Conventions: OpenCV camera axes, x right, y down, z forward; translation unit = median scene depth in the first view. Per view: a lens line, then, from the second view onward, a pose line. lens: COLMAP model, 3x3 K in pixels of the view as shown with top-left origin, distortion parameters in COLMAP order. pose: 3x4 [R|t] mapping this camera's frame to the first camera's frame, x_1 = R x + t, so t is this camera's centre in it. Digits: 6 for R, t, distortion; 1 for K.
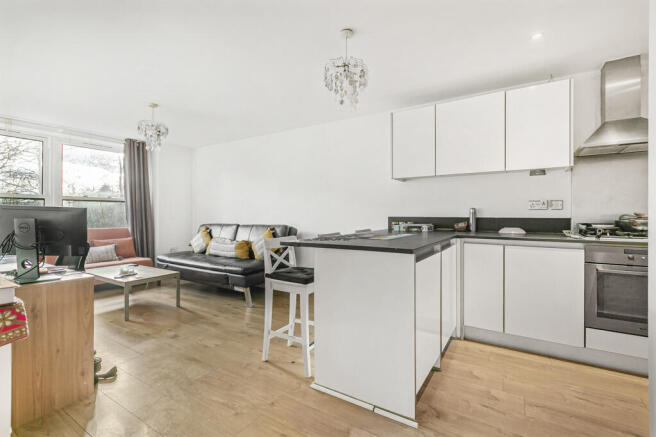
lens RADIAL K [[310.7, 0, 328.0], [0, 310.7, 218.5], [0, 0, 1]] dist [0.003456, 0.000392]
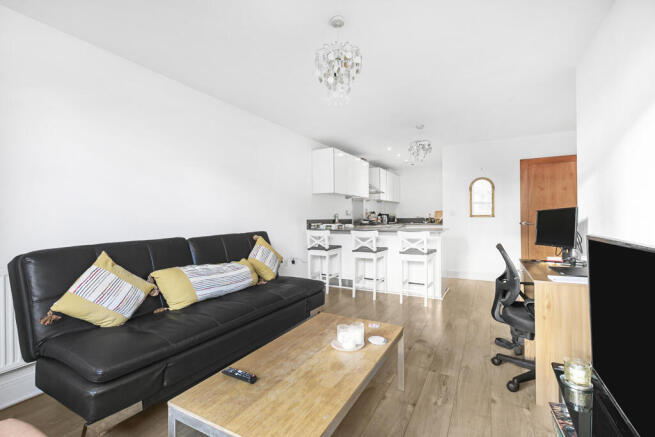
lens RADIAL K [[293.2, 0, 327.5], [0, 293.2, 218.5], [0, 0, 1]] dist [0.001012, 0.000068]
pose [[-0.059841, -0.004565, 0.998197, -1.250693], [0.033709, 0.999410, 0.006591, -0.018546], [-0.997639, 0.034043, -0.059652, 1.203667]]
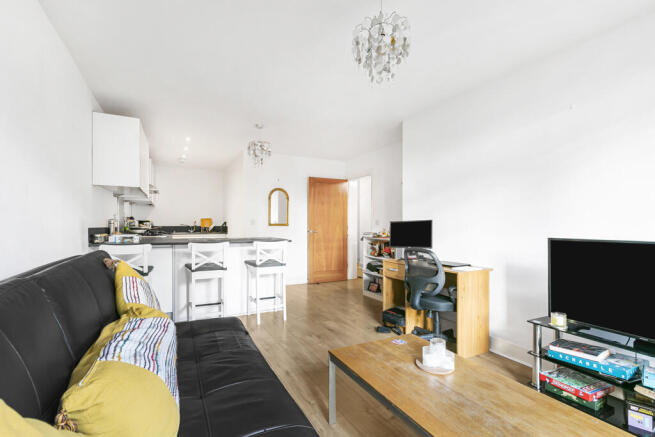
lens RADIAL K [[310.2, 0, 327.5], [0, 310.2, 218.5], [0, 0, 1]] dist [0.003456, 0.000392]
pose [[-0.859840, 0.006906, 0.510517, -0.847512], [0.008160, 0.999967, 0.000217, -0.027837], [-0.510499, 0.004352, -0.859868, 1.649245]]
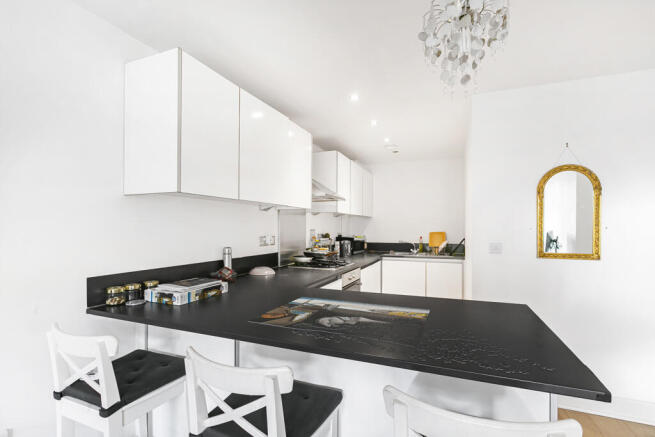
lens RADIAL K [[303.7, 0, 327.2], [0, 303.7, 229.1], [0, 0, 1]] dist [0.021790, 0.000165]
pose [[-0.167831, -0.004004, 0.985808, -0.303588], [0.026729, 0.999606, 0.008610, -0.075913], [-0.985453, 0.027795, -0.167658, 0.930514]]
